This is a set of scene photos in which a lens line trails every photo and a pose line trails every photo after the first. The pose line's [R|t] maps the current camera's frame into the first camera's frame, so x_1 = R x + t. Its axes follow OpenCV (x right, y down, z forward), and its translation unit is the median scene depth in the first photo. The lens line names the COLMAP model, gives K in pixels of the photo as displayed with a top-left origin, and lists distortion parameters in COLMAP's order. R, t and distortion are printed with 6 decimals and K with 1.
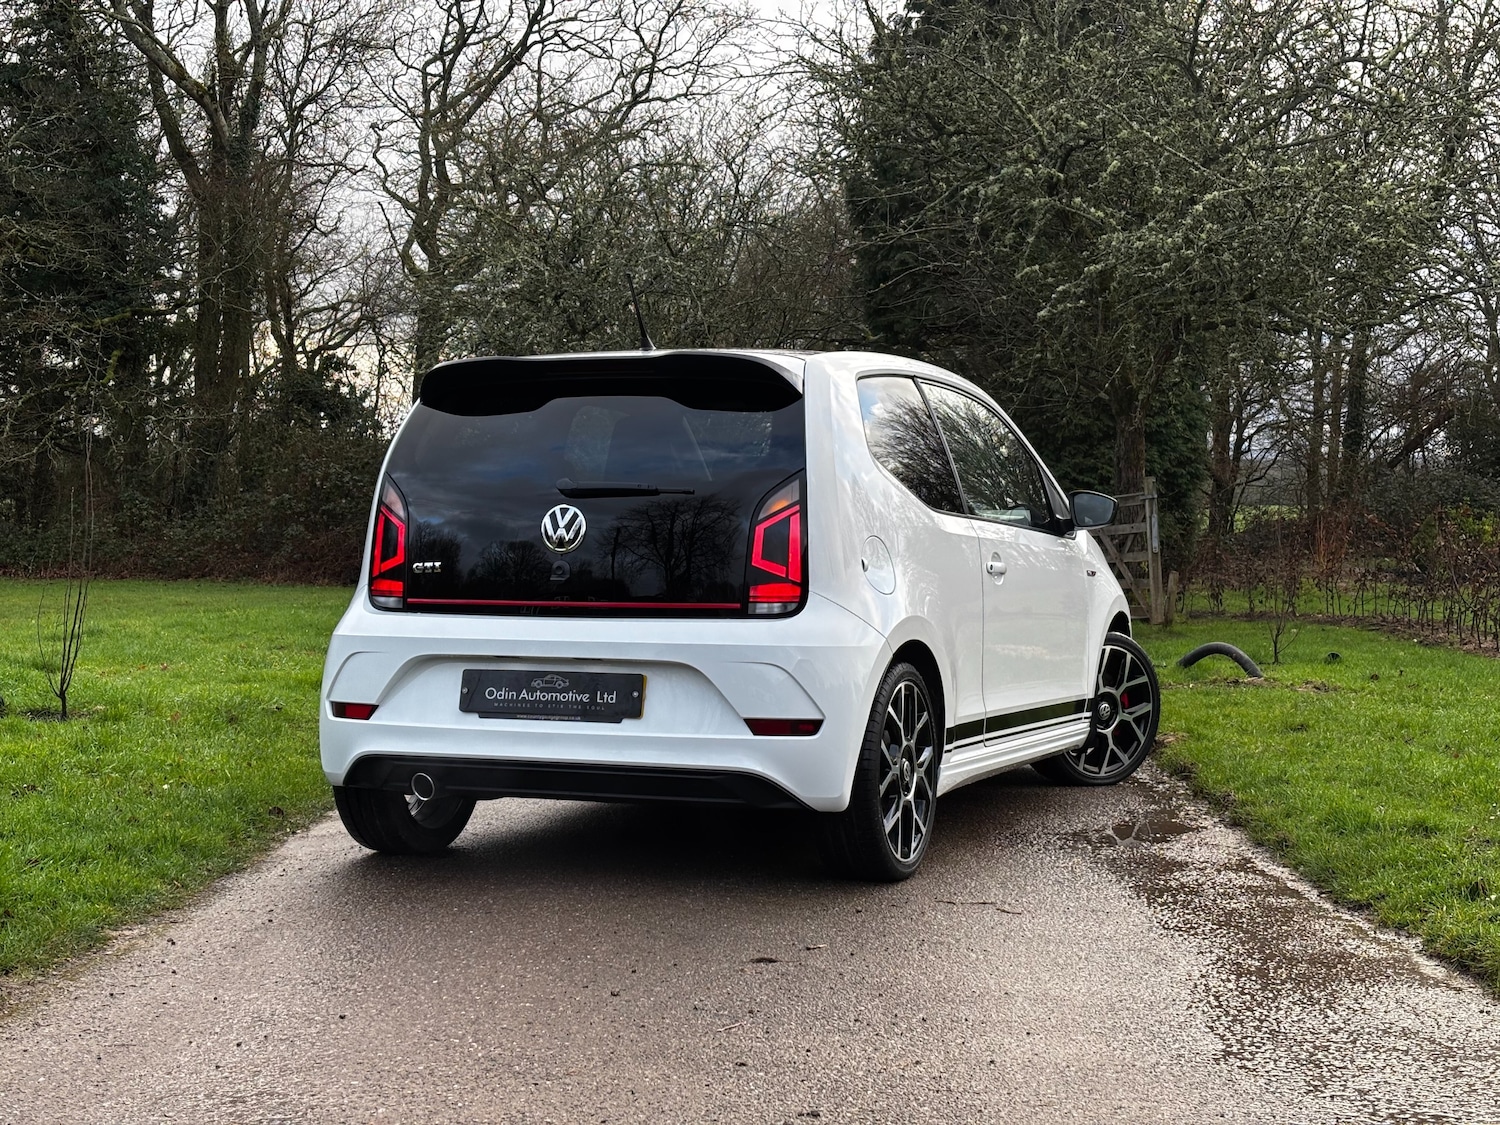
lens RADIAL K [[2199.5, 0, 742.6], [0, 2199.5, 550.3], [0, 0, 1]] dist [0.234188, -0.914063]
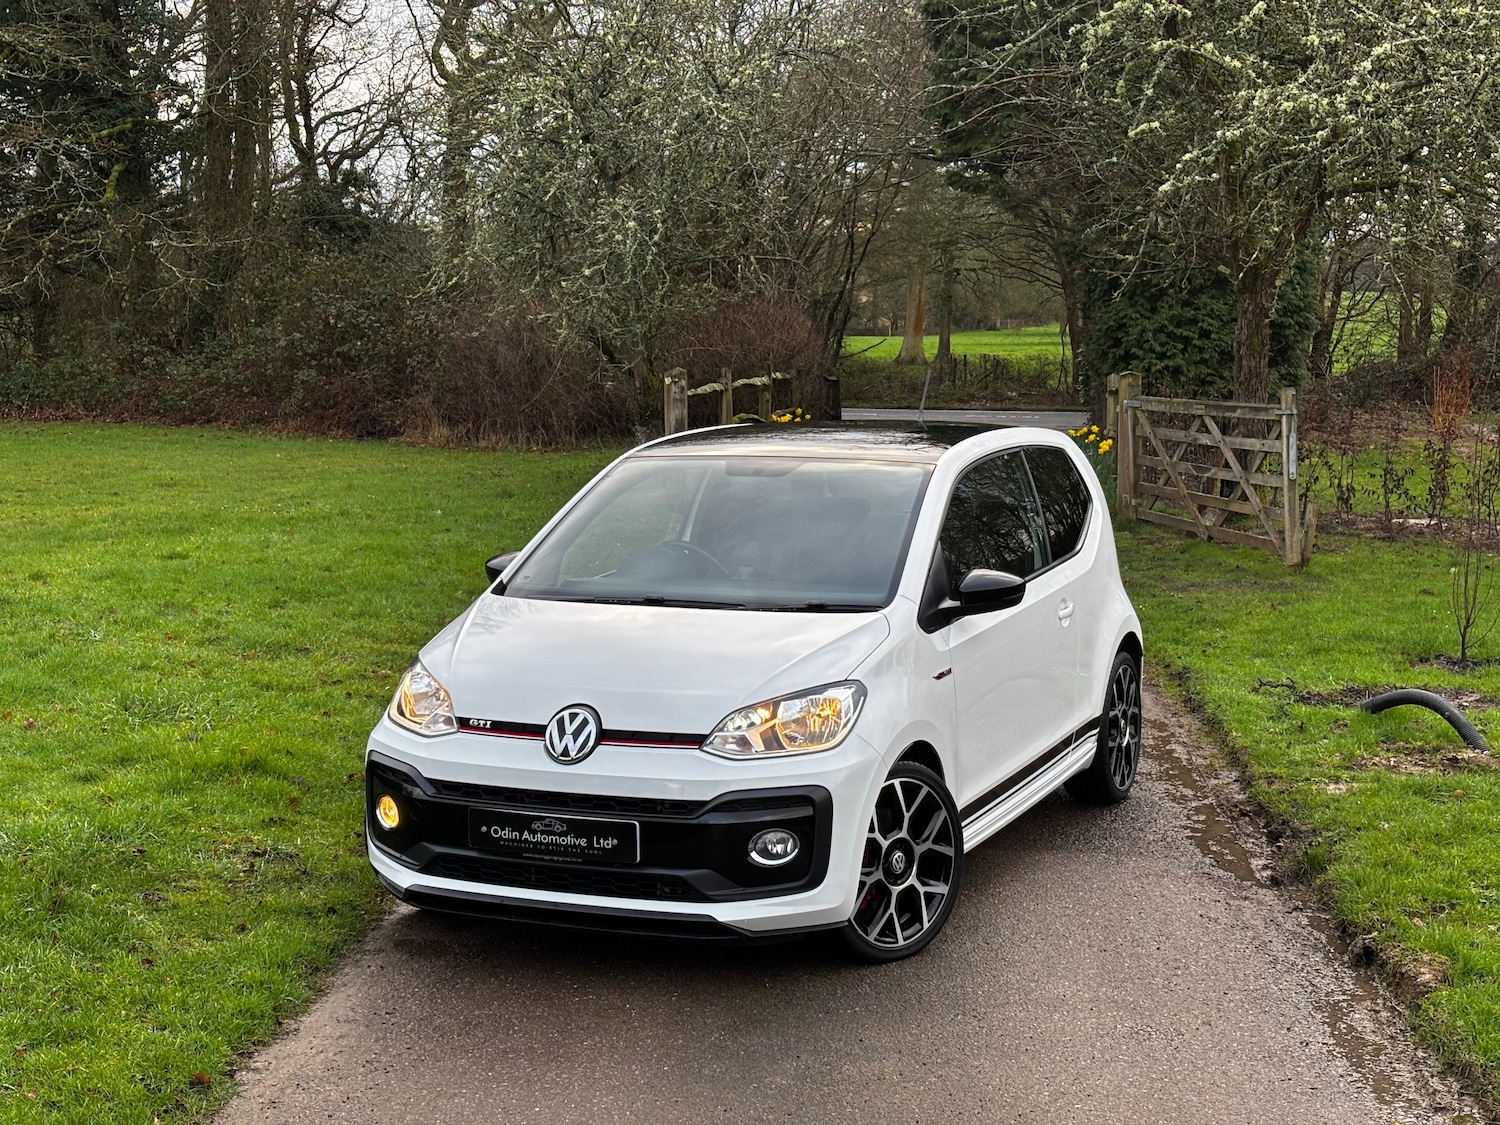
lens RADIAL K [[2199.5, 0, 742.6], [0, 2199.5, 550.3], [0, 0, 1]] dist [0.234188, -0.914063]
pose [[0.999659, 0.011540, -0.023437, -0.000002], [-0.009176, 0.995089, 0.098558, -0.048556], [0.024459, -0.098309, 0.994855, 0.148608]]
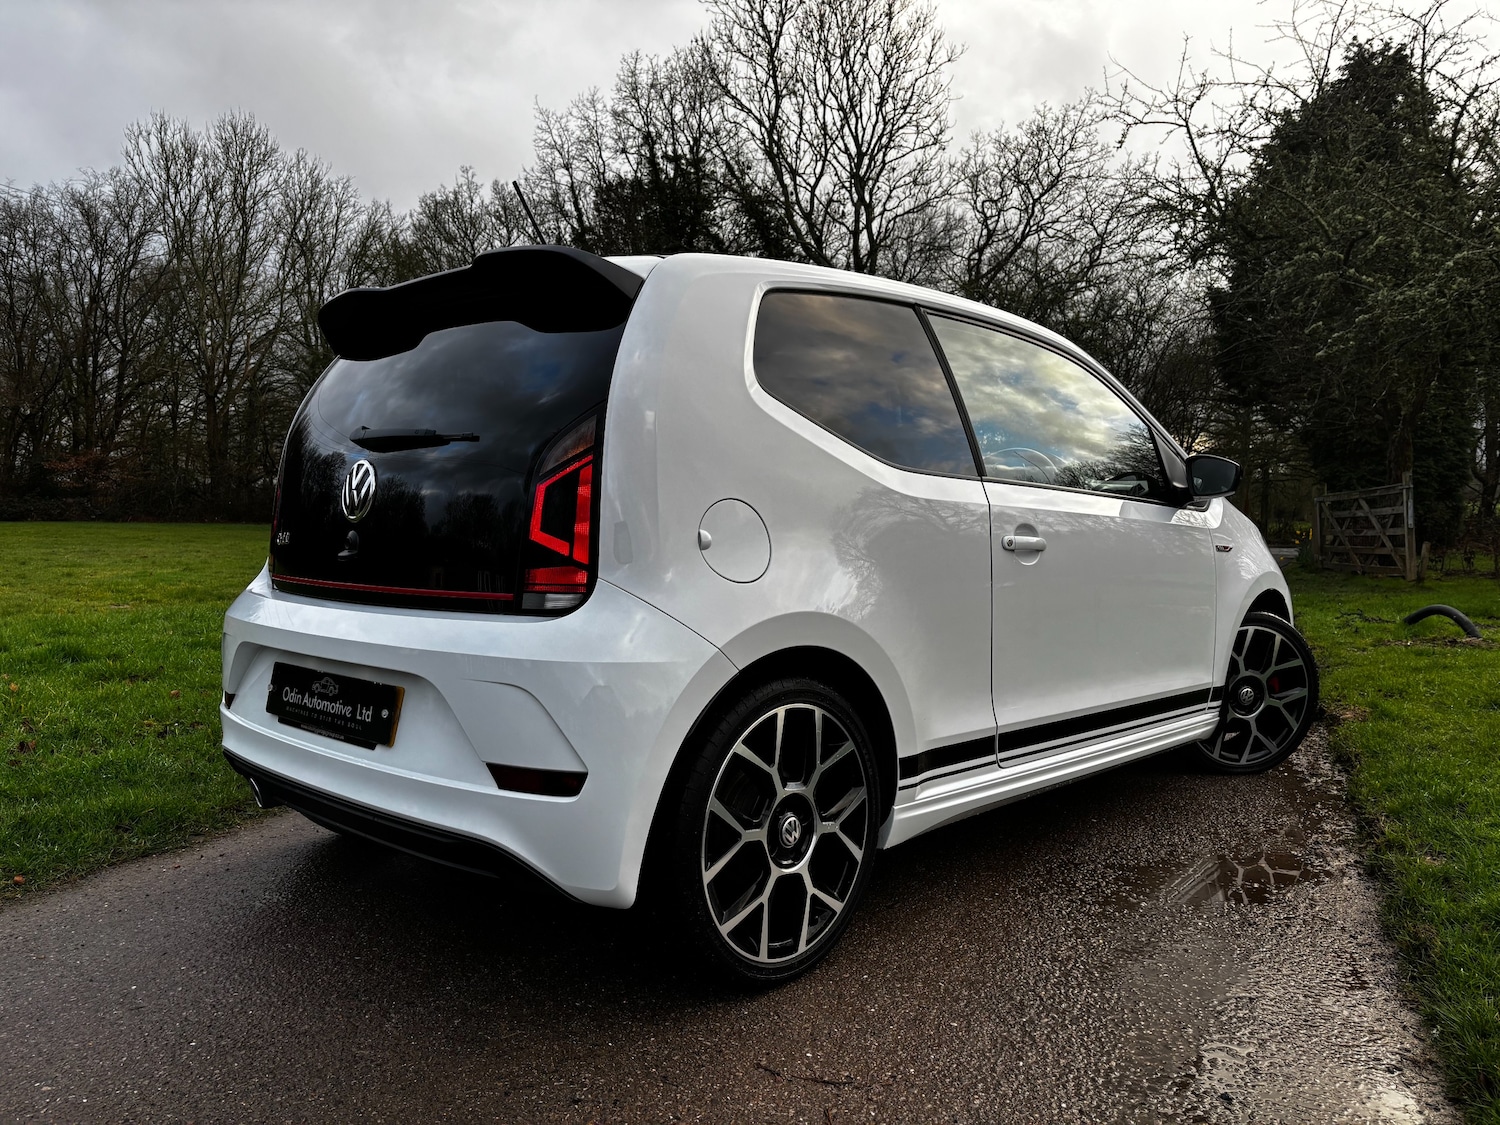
lens RADIAL K [[1113.7, 0, 748.7], [0, 1113.7, 565.5], [0, 0, 1]] dist [0.051805, -0.055547]
pose [[0.931083, 0.015728, -0.364467, 0.056552], [-0.003009, 0.999367, 0.035439, 0.000627], [0.364794, -0.031900, 0.930542, 0.196530]]
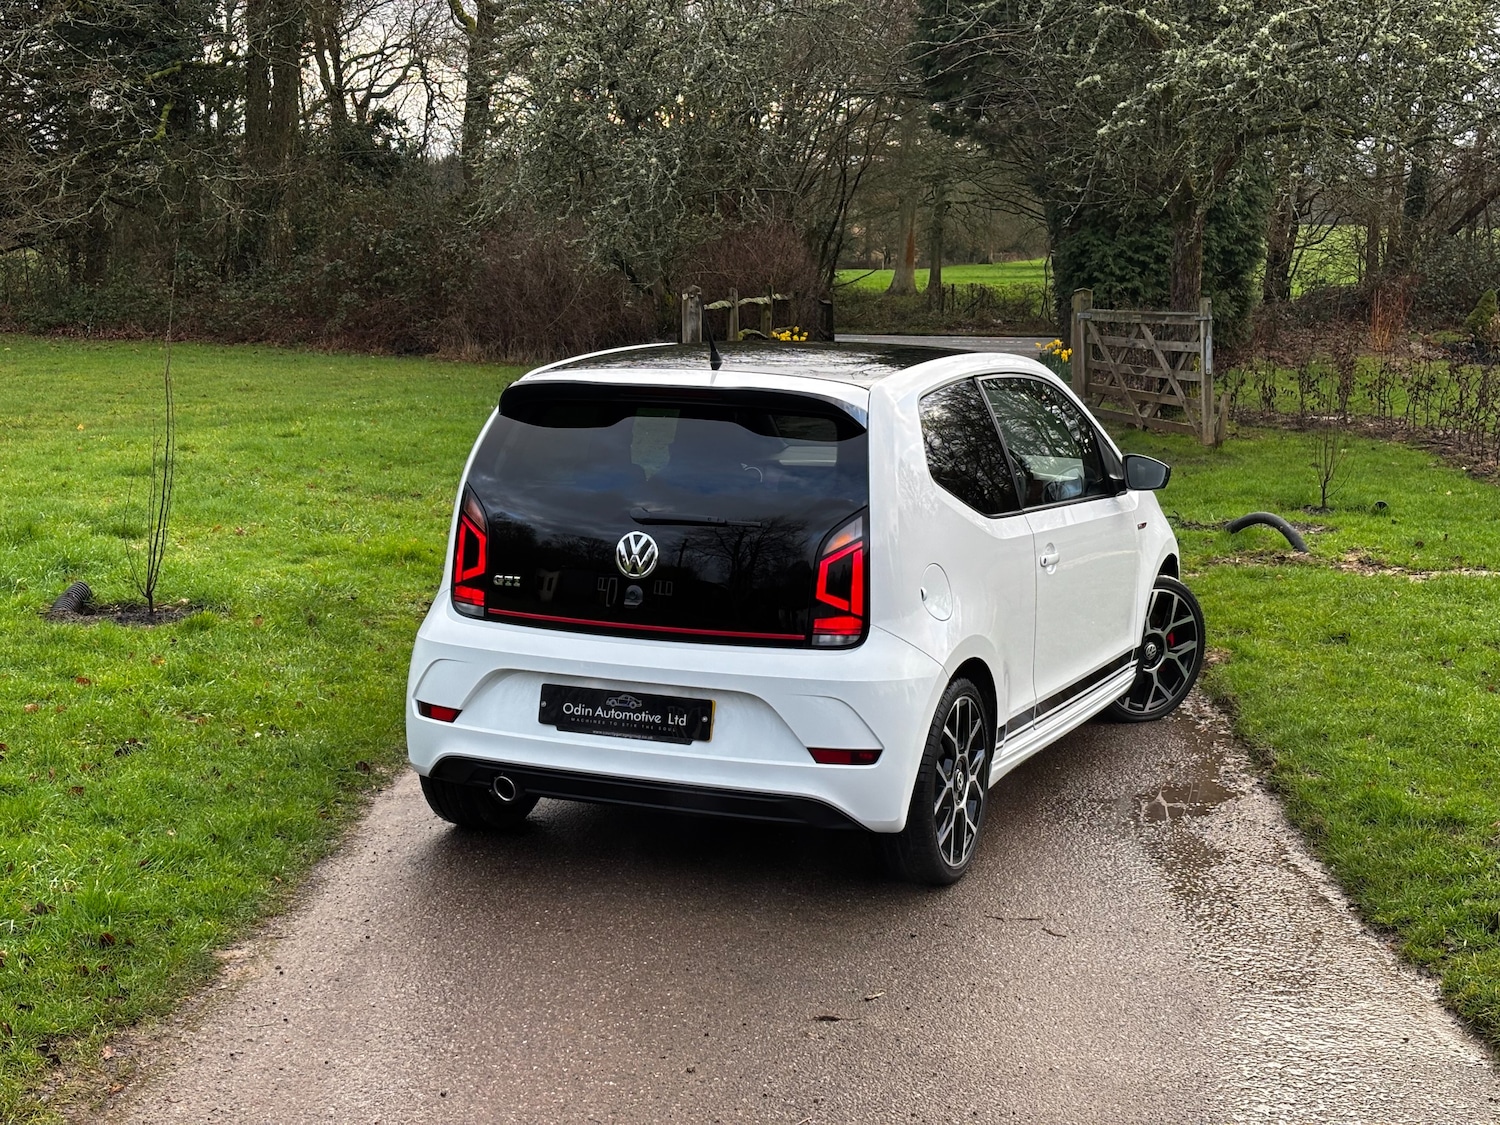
lens RADIAL K [[2199.5, 0, 727.3], [0, 2199.5, 533.1], [0, 0, 1]] dist [0.230000, -0.891265]
pose [[0.999557, 0.012595, -0.026950, -0.002926], [-0.009272, 0.992726, 0.120036, -0.042488], [0.028266, -0.119733, 0.992404, -0.011353]]
